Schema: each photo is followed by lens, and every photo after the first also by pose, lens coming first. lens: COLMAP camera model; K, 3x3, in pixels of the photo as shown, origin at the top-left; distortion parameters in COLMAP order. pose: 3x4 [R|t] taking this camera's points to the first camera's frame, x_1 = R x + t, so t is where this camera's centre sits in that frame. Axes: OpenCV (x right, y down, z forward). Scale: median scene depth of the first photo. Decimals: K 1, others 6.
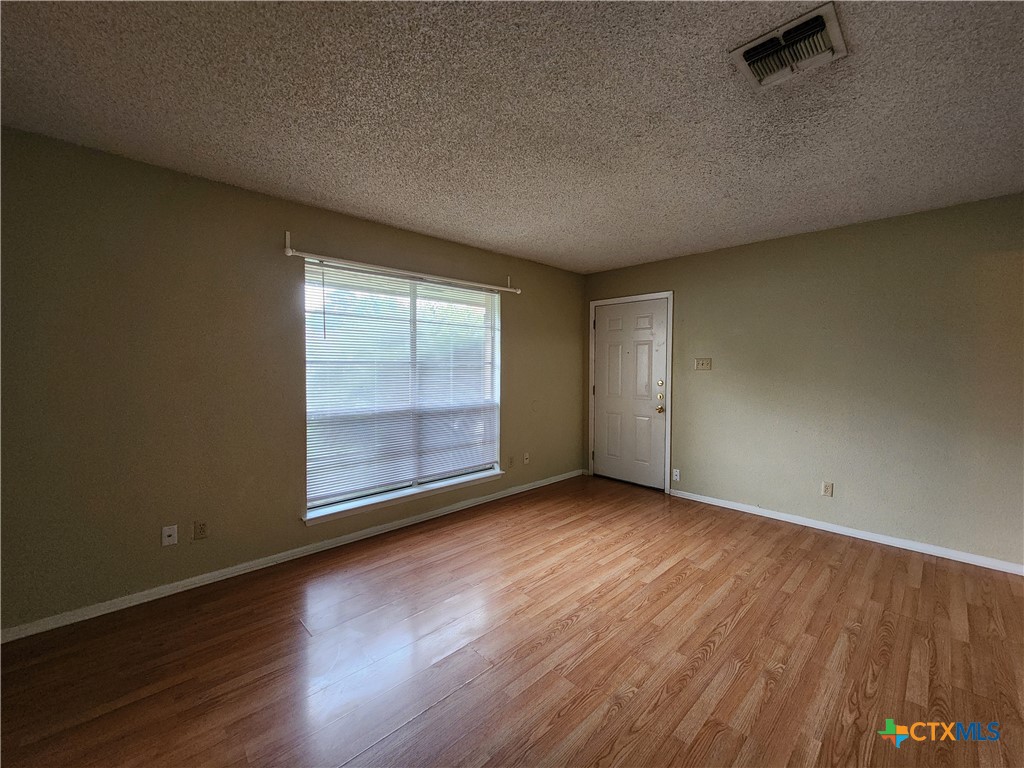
lens RADIAL K [[416.3, 0, 520.3], [0, 416.3, 378.1], [0, 0, 1]] dist [0.001973, -0.000785]
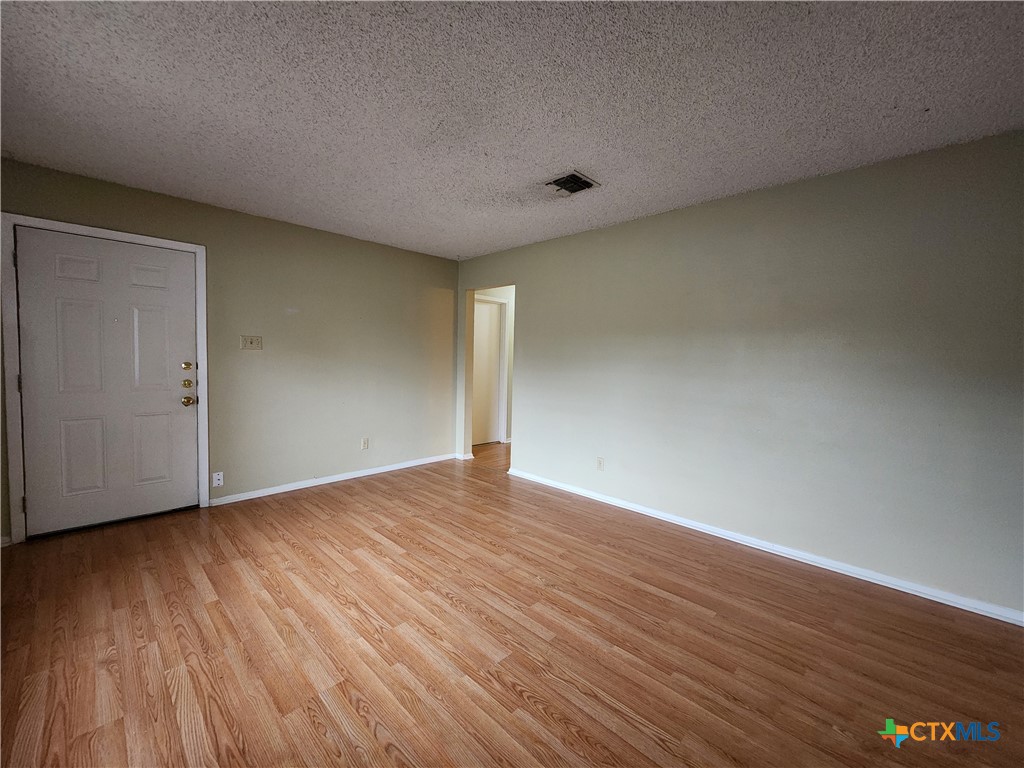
lens RADIAL K [[416.3, 0, 520.3], [0, 416.3, 378.1], [0, 0, 1]] dist [0.001973, -0.000785]
pose [[-0.029552, -0.054051, 0.998101, -0.641329], [0.007863, 0.998493, 0.054305, -0.003553], [-0.999532, 0.009453, -0.029082, 0.640509]]
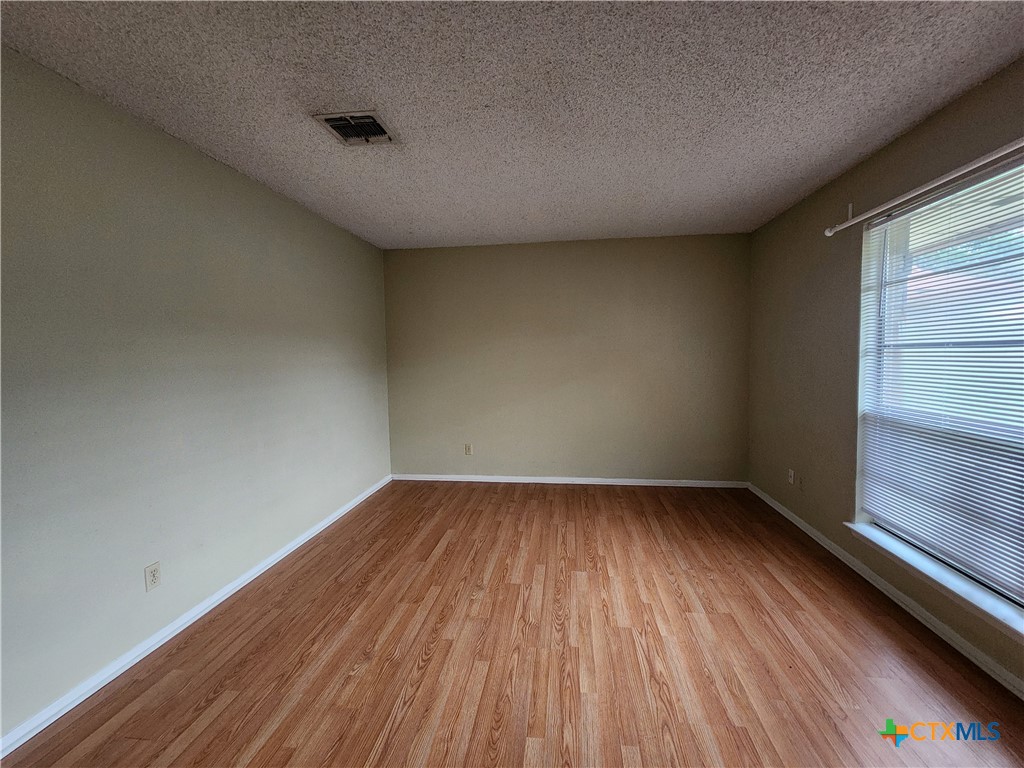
lens RADIAL K [[416.3, 0, 520.3], [0, 416.3, 378.1], [0, 0, 1]] dist [0.001973, -0.000785]
pose [[-0.778177, 0.047264, -0.626264, 0.563031], [-0.004270, 0.996743, 0.080530, -0.039025], [0.628031, 0.065341, -0.775441, 1.220793]]
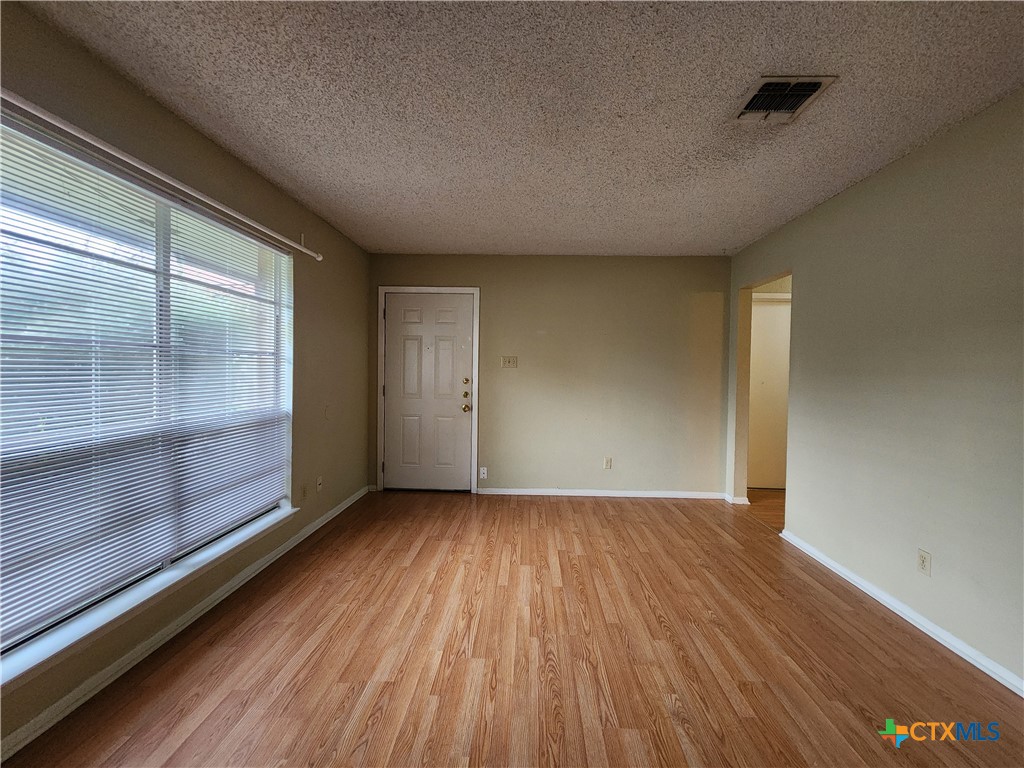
lens RADIAL K [[416.3, 0, 520.3], [0, 416.3, 378.1], [0, 0, 1]] dist [0.001973, -0.000785]
pose [[0.718111, -0.005543, 0.695907, -0.371931], [0.008650, 0.999962, -0.000960, 0.011142], [-0.695875, 0.006709, 0.718131, 0.325826]]
